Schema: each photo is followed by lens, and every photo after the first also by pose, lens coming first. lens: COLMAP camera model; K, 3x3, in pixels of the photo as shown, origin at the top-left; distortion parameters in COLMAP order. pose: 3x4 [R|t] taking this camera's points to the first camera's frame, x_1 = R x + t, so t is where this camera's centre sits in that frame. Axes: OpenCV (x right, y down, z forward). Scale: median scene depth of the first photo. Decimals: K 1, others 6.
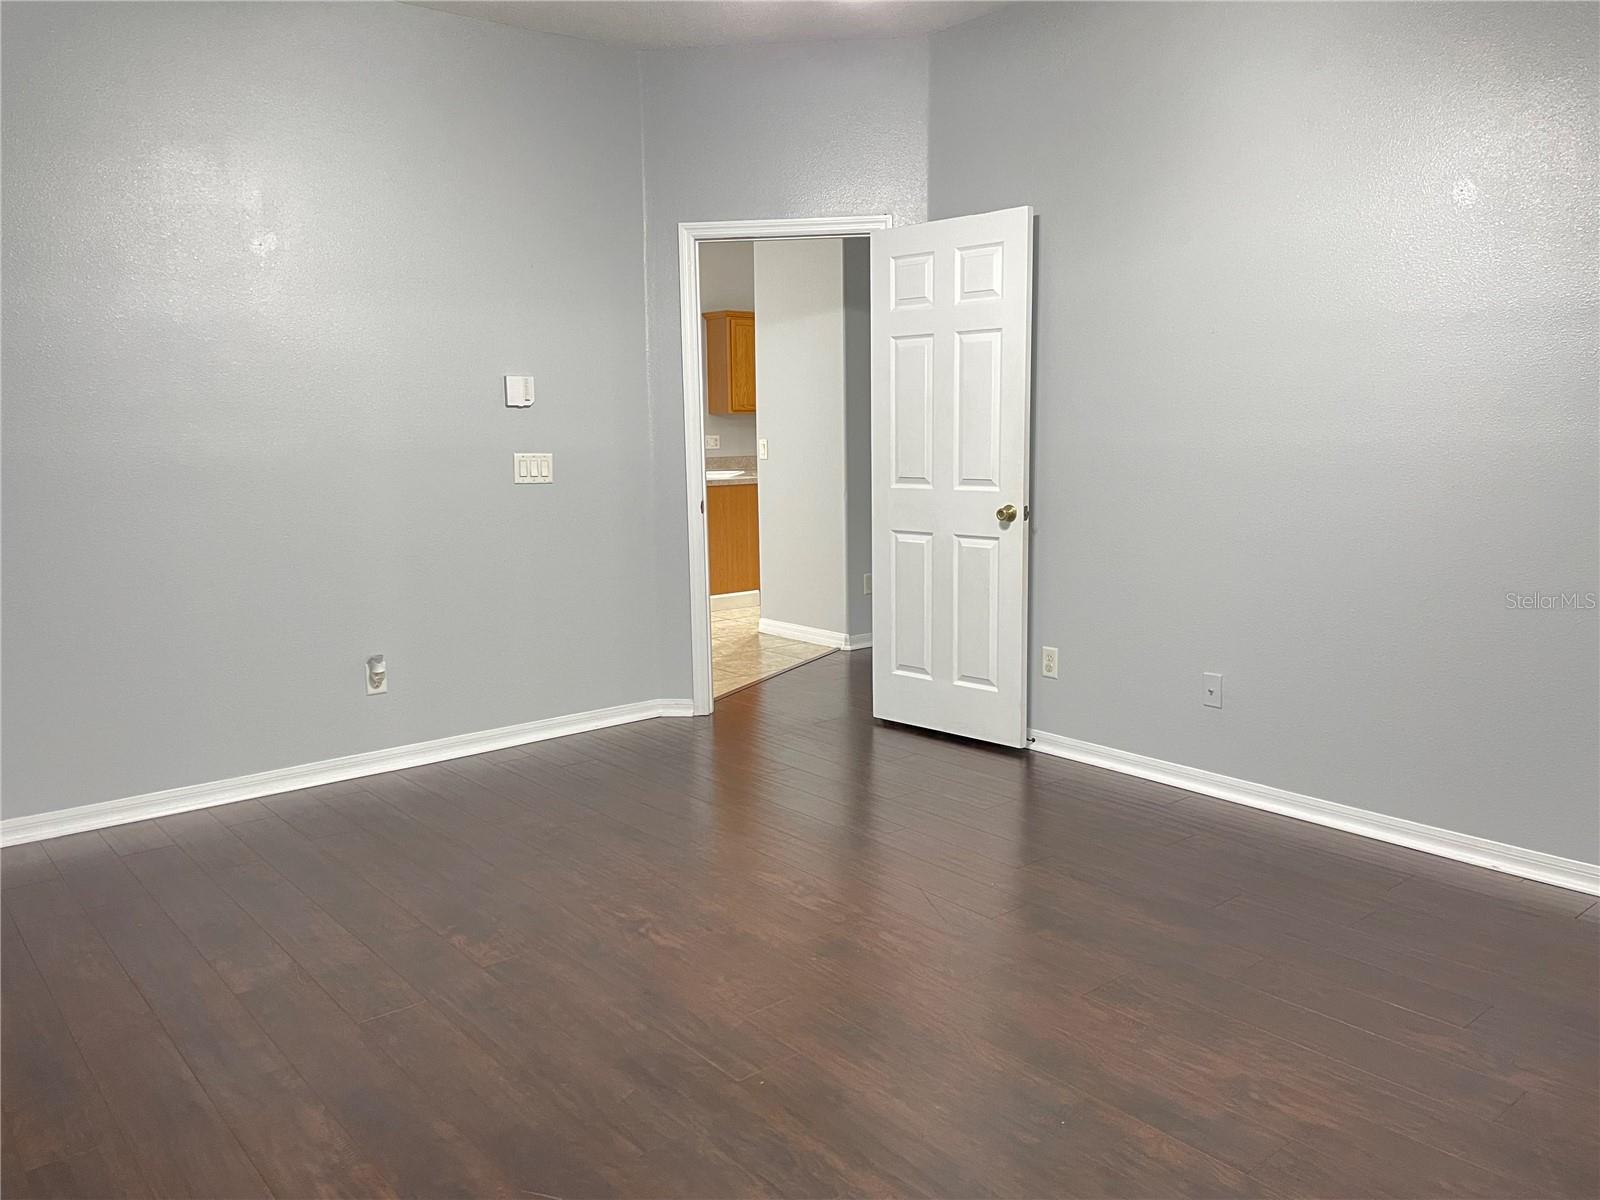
lens RADIAL K [[1208.0, 0, 792.1], [0, 1208.0, 602.9], [0, 0, 1]] dist [0.101259, -0.135241]
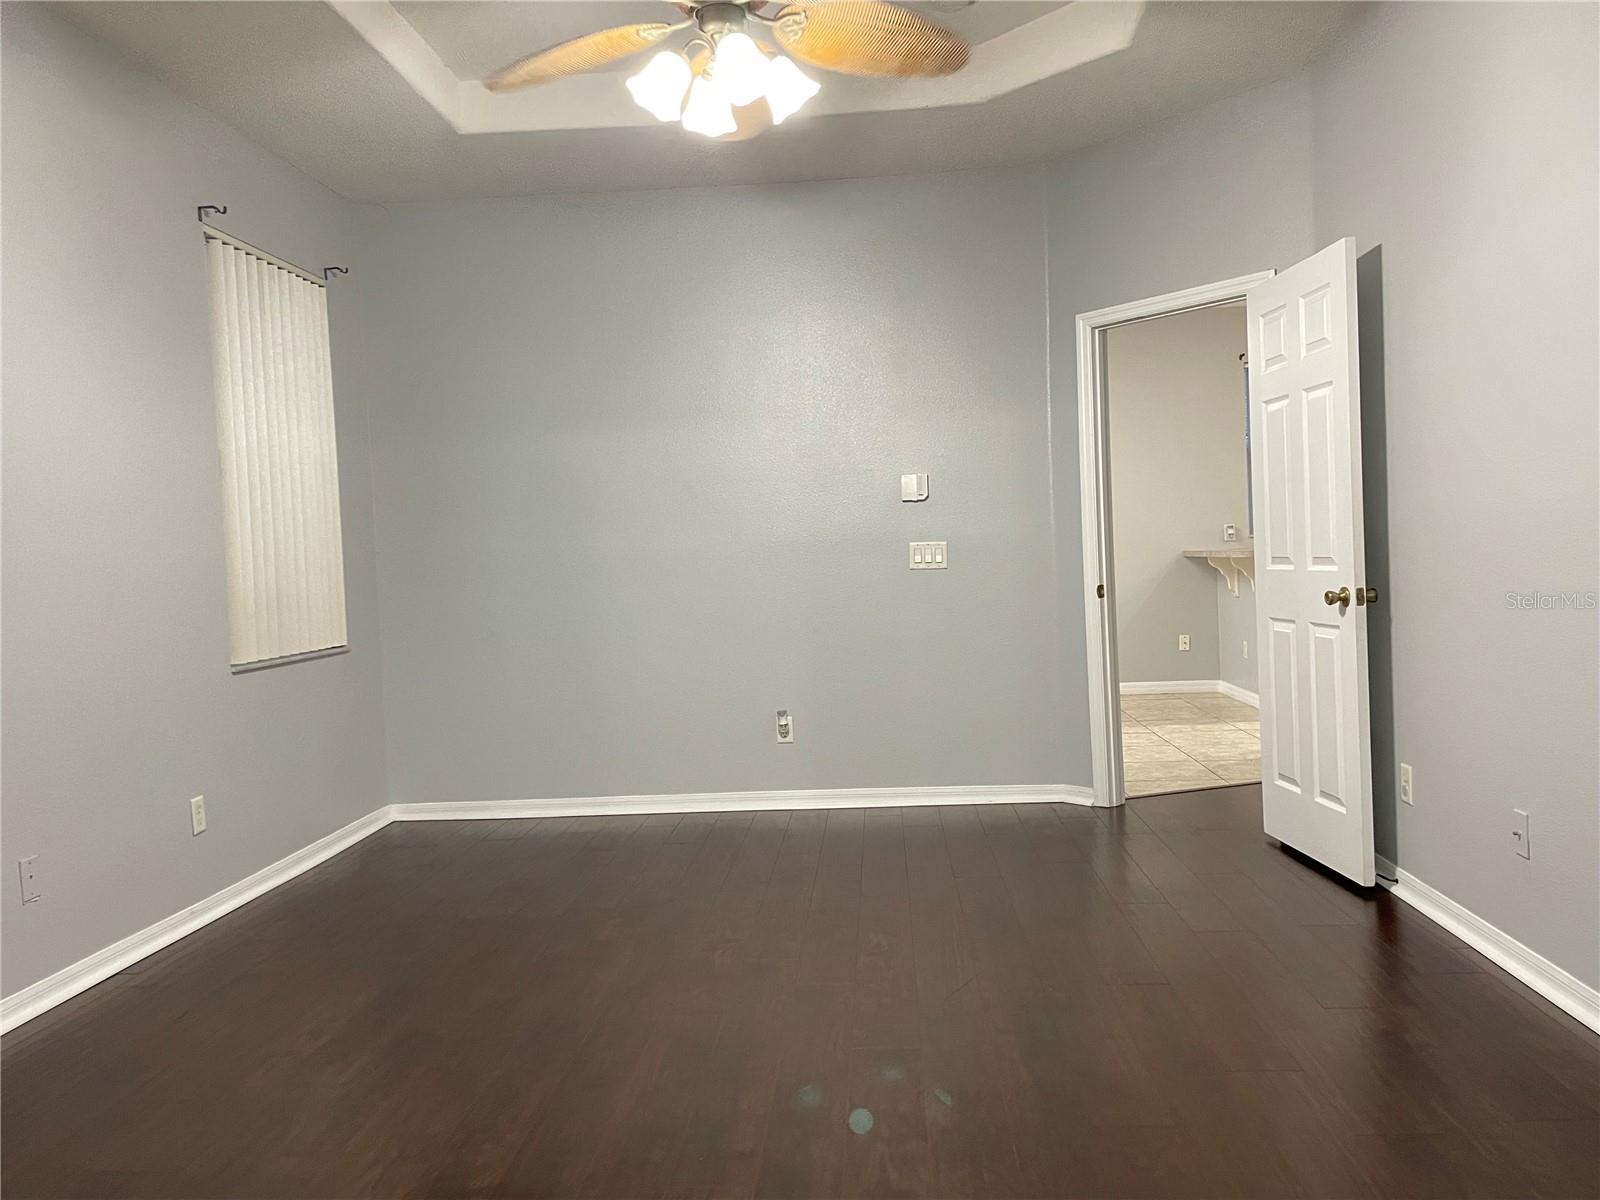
lens RADIAL K [[1208.0, 0, 792.1], [0, 1208.0, 602.9], [0, 0, 1]] dist [0.101259, -0.135241]
pose [[0.719664, 0.009492, -0.694258, 0.473332], [-0.070030, 0.995800, -0.058978, 0.006297], [0.690782, 0.091063, 0.717306, 0.129318]]
